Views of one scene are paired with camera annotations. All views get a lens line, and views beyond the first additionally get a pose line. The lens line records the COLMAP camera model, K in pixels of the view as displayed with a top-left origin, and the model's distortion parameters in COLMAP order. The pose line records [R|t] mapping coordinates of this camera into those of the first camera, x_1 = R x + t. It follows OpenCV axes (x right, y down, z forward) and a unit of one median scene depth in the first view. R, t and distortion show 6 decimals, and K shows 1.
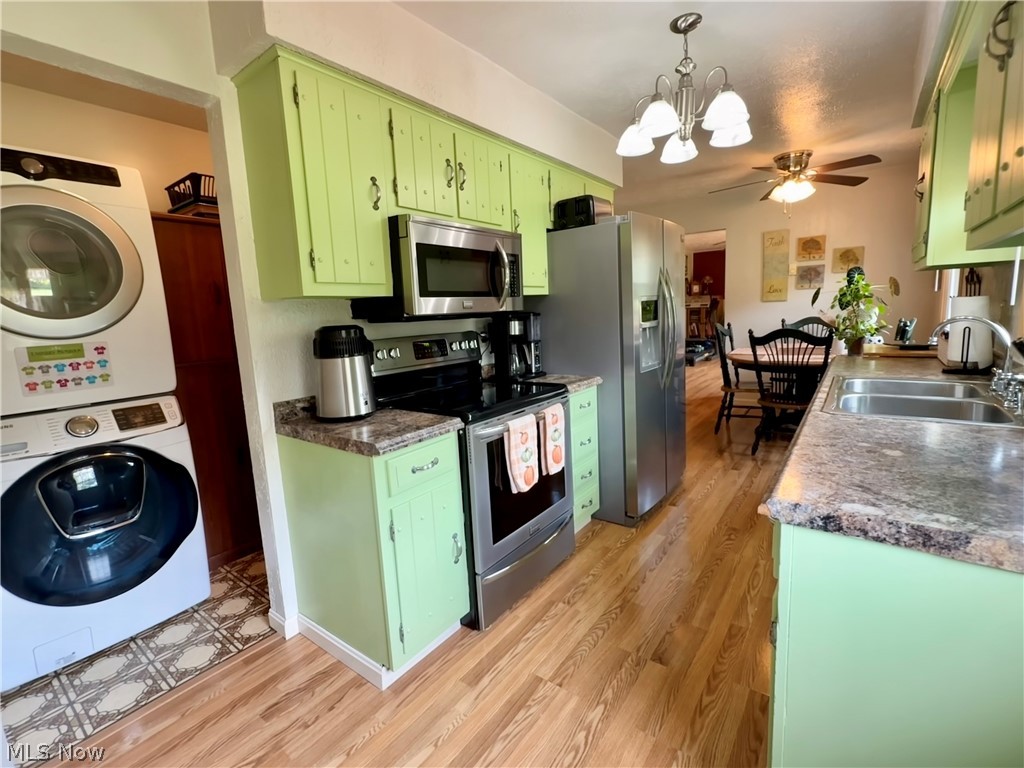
lens RADIAL K [[466.8, 0, 513.9], [0, 466.8, 376.1], [0, 0, 1]] dist [0.001678, -0.000784]
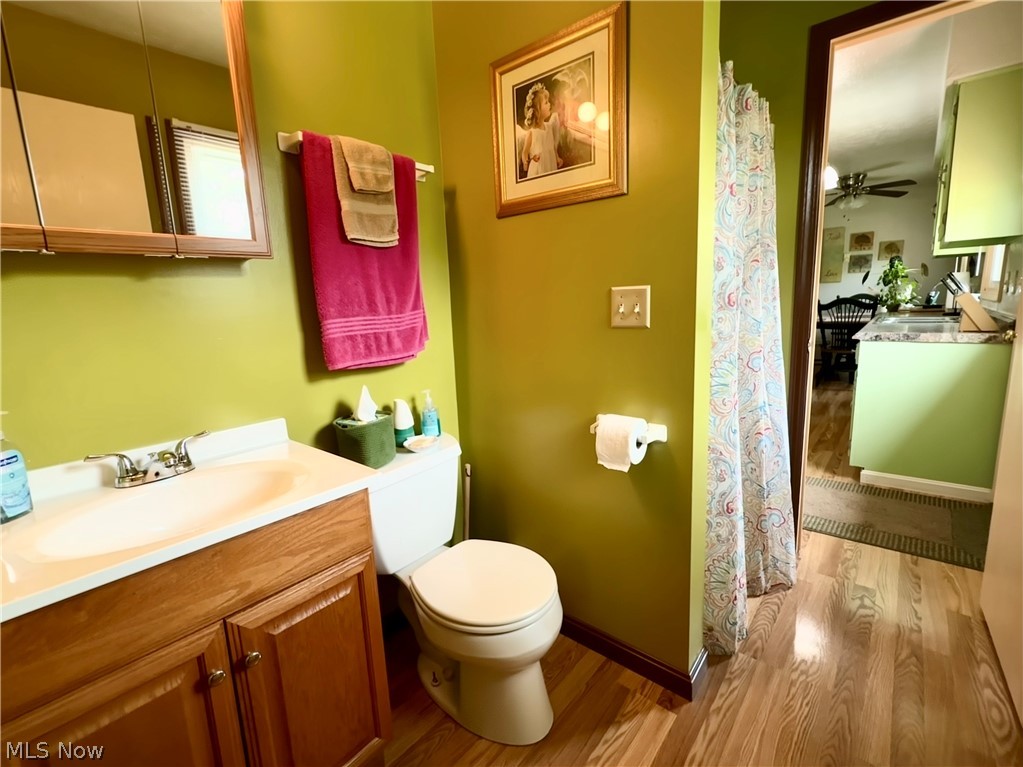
lens RADIAL K [[466.3, 0, 501.3], [0, 466.3, 376.8], [0, 0, 1]] dist [0.001678, -0.000784]
pose [[0.997133, 0.018585, -0.073349, -0.339219], [-0.016759, 0.999536, 0.025430, 0.111993], [0.073788, -0.024127, 0.996982, -0.489095]]
